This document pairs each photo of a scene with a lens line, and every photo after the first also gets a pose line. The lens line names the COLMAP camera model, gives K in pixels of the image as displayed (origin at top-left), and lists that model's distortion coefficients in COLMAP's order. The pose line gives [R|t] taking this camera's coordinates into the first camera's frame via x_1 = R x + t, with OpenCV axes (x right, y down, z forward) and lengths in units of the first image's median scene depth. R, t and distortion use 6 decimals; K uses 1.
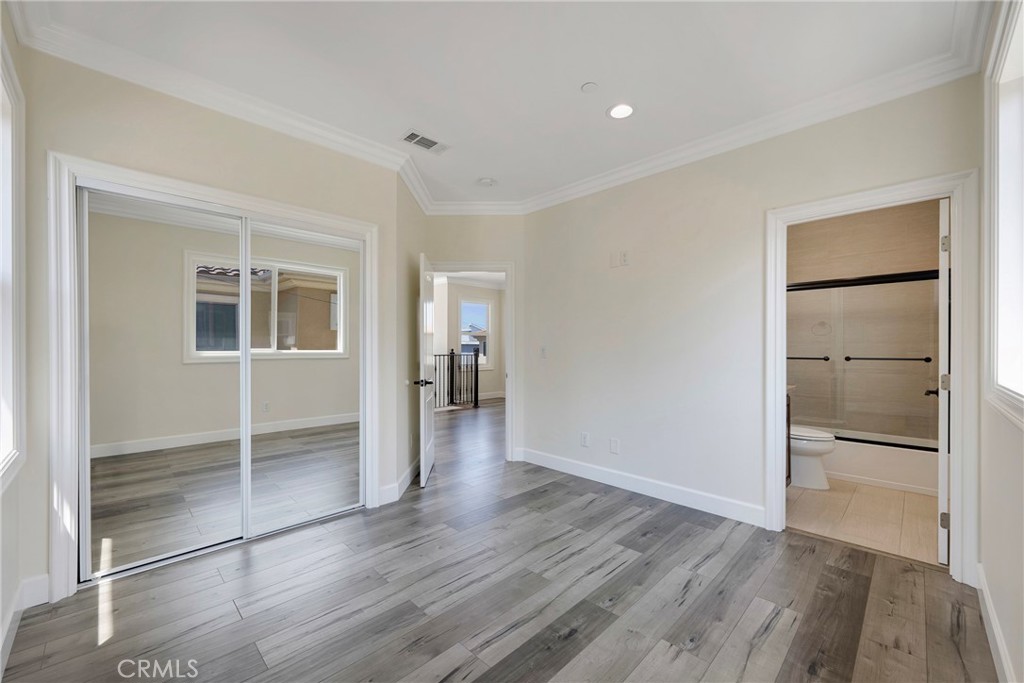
lens RADIAL K [[405.9, 0, 511.4], [0, 405.9, 347.5], [0, 0, 1]] dist [-0.001581, -0.000225]
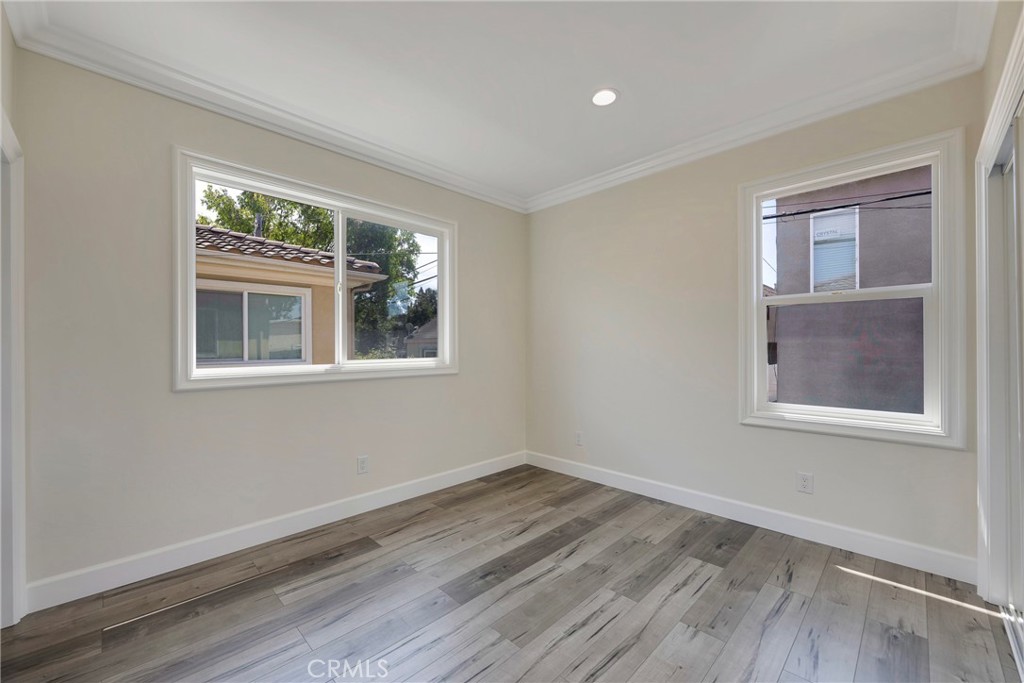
lens RADIAL K [[405.9, 0, 511.4], [0, 405.9, 347.5], [0, 0, 1]] dist [-0.001581, -0.000225]
pose [[-0.999996, 0.002587, -0.000814, 0.058953], [0.002586, 0.999996, 0.000851, -0.004054], [0.000816, 0.000849, -0.999999, 2.027338]]
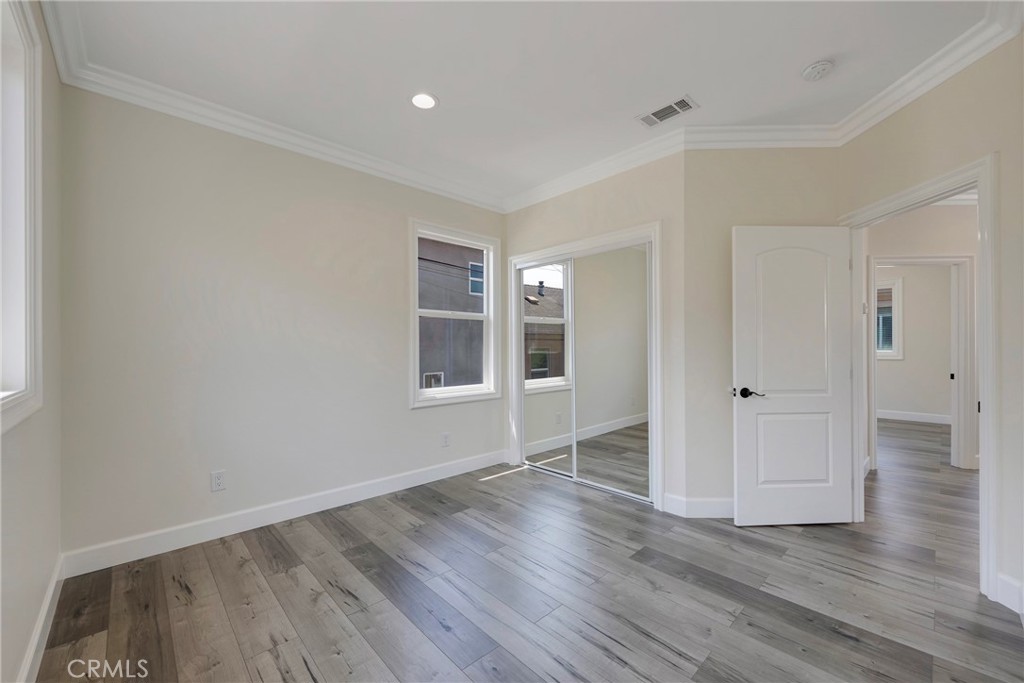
lens RADIAL K [[405.9, 0, 511.4], [0, 405.9, 347.5], [0, 0, 1]] dist [-0.001581, -0.000225]
pose [[-0.031684, -0.000847, -0.999498, 1.044104], [0.002743, 0.999996, -0.000934, 0.001959], [0.999494, -0.002771, -0.031681, 1.076825]]
